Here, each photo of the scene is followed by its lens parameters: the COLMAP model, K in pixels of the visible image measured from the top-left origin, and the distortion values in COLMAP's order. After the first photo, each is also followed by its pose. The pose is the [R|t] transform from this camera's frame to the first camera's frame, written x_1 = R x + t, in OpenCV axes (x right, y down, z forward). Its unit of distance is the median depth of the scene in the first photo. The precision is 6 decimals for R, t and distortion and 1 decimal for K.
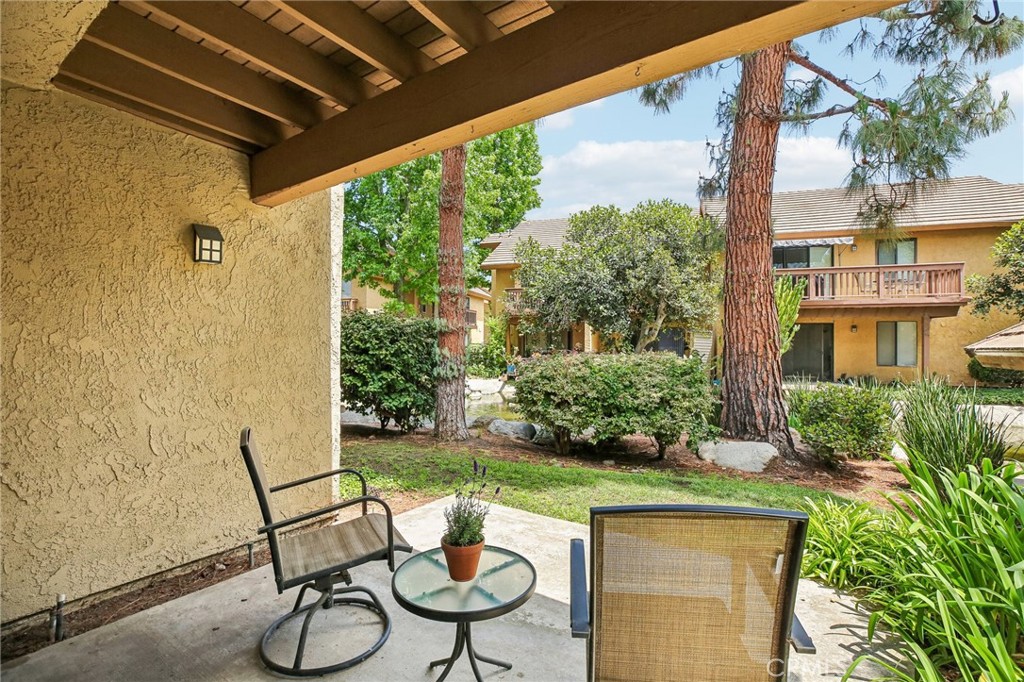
lens RADIAL K [[469.9, 0, 515.0], [0, 469.9, 341.8], [0, 0, 1]] dist [-0.047758, 0.016091]
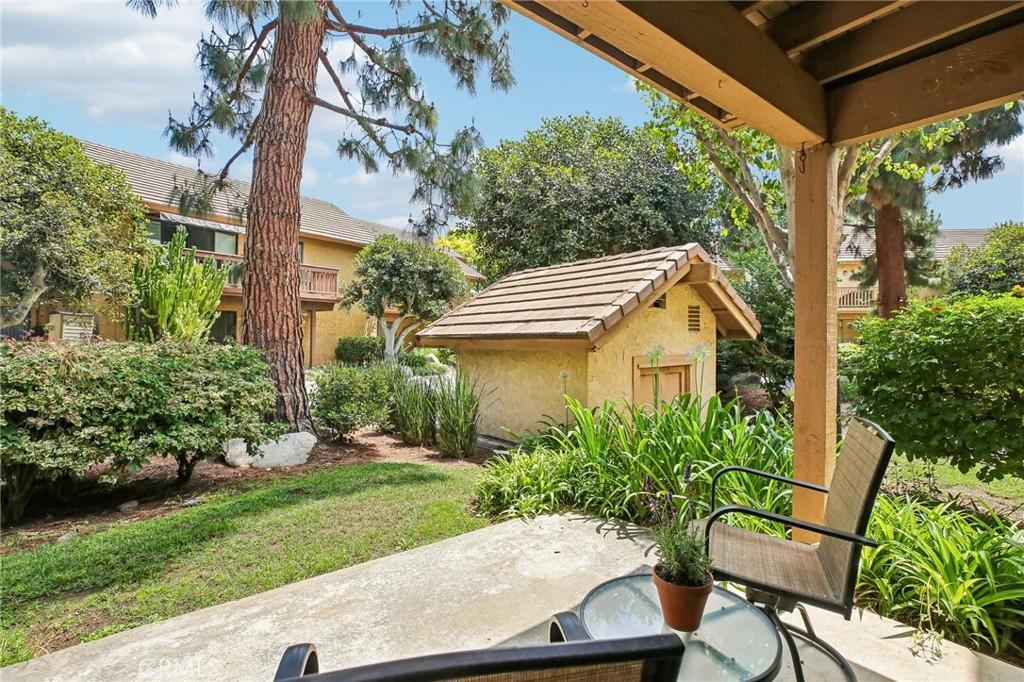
lens RADIAL K [[469.9, 0, 515.0], [0, 469.9, 341.8], [0, 0, 1]] dist [-0.047758, 0.016091]
pose [[0.300357, -0.010407, 0.953770, -0.238448], [-0.011020, 0.999836, 0.014380, 0.010838], [-0.953763, -0.014830, 0.300193, 0.276255]]
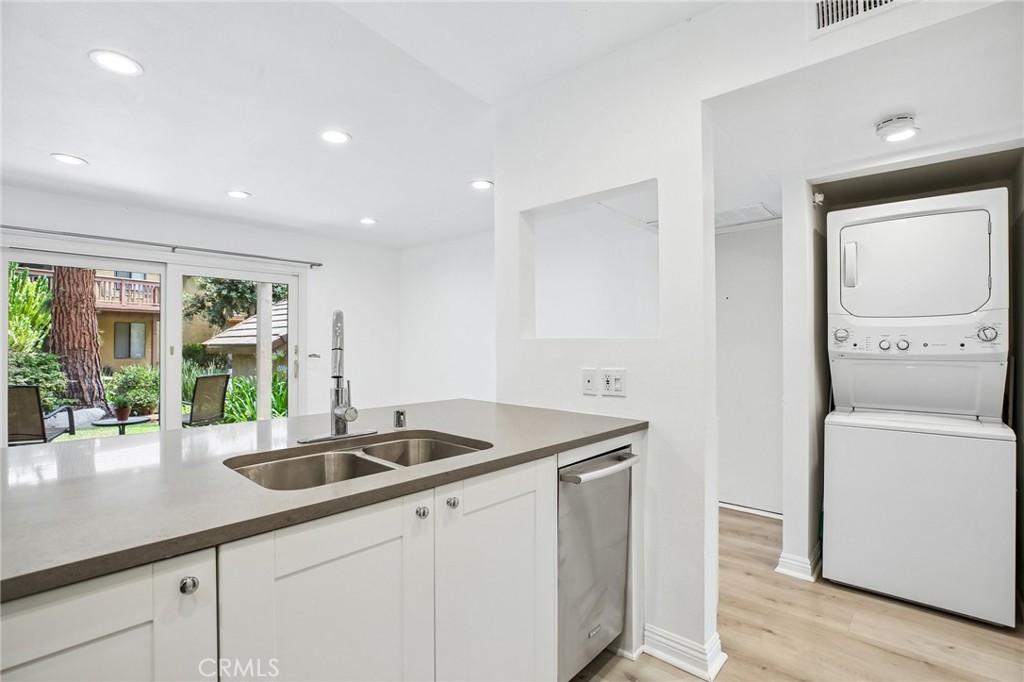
lens RADIAL K [[480.1, 0, 512.0], [0, 480.1, 341.0], [0, 0, 1]] dist [-0.033004, 0.009204]
pose [[0.133126, -0.001794, 0.991097, -0.749993], [-0.006815, 0.999973, 0.002725, -0.011613], [-0.991076, -0.007117, 0.133110, -0.511516]]
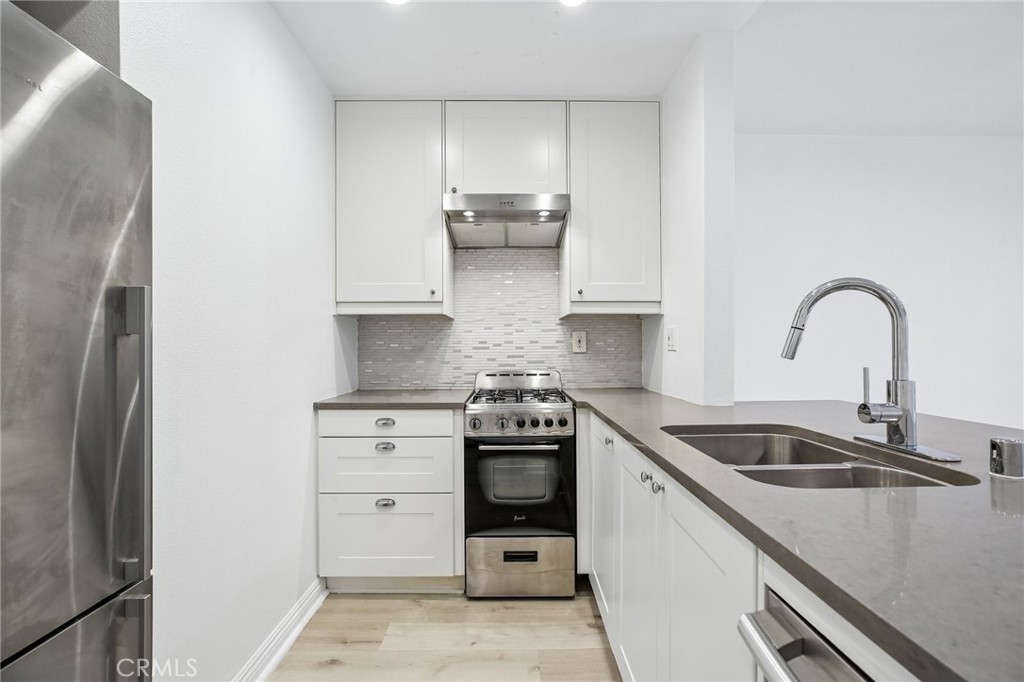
lens RADIAL K [[471.8, 0, 513.7], [0, 471.8, 346.7], [0, 0, 1]] dist [-0.029405, 0.000151]
pose [[0.573493, -0.010356, -0.819145, -0.464853], [0.015502, 0.999878, -0.001788, -0.000558], [0.819064, -0.011673, 0.573584, -0.605267]]
